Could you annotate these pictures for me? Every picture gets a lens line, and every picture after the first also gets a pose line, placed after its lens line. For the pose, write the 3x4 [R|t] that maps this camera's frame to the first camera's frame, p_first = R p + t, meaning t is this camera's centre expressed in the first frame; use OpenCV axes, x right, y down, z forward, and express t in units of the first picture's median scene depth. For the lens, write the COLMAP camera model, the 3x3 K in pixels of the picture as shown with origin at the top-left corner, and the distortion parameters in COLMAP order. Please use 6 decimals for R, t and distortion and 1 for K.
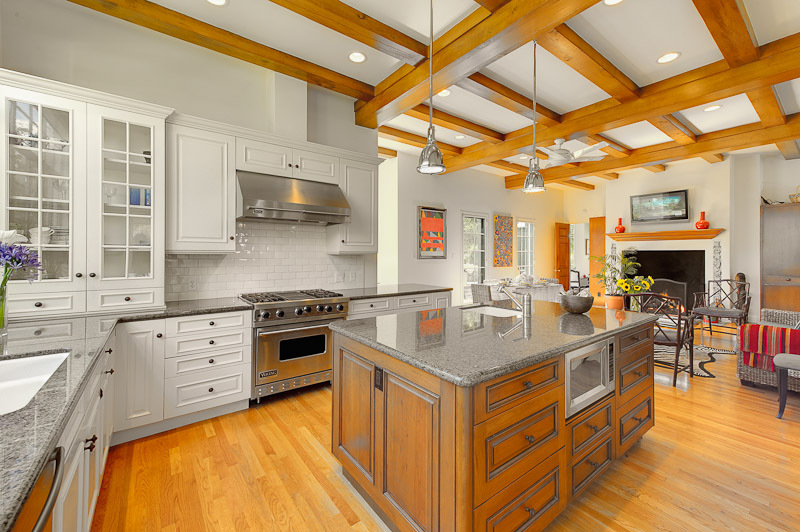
lens RADIAL K [[327.1, 0, 394.6], [0, 327.1, 252.2], [0, 0, 1]] dist [0.000920, 0.000001]
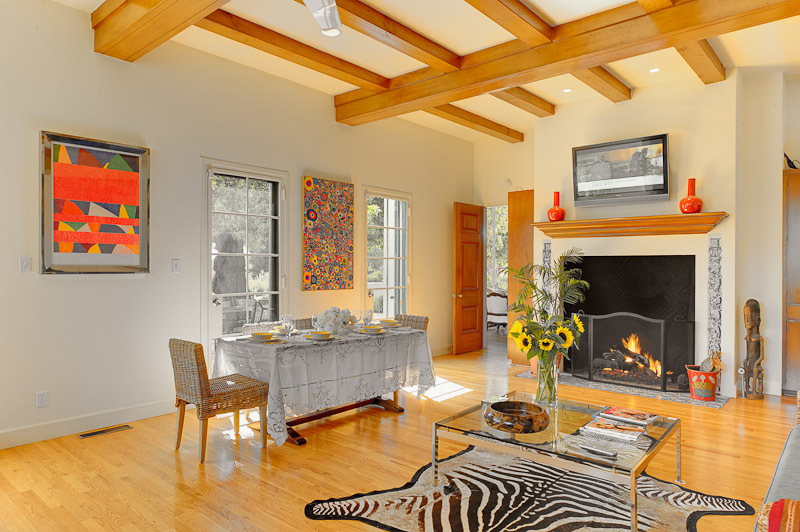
lens RADIAL K [[517.9, 0, 400.1], [0, 517.9, 266.3], [0, 0, 1]] dist [-0.019100, -0.000680]
pose [[0.975820, 0.001966, 0.218567, 0.296509], [-0.003437, 0.999974, 0.006350, 0.006783], [-0.218549, -0.006948, 0.975801, 0.291158]]
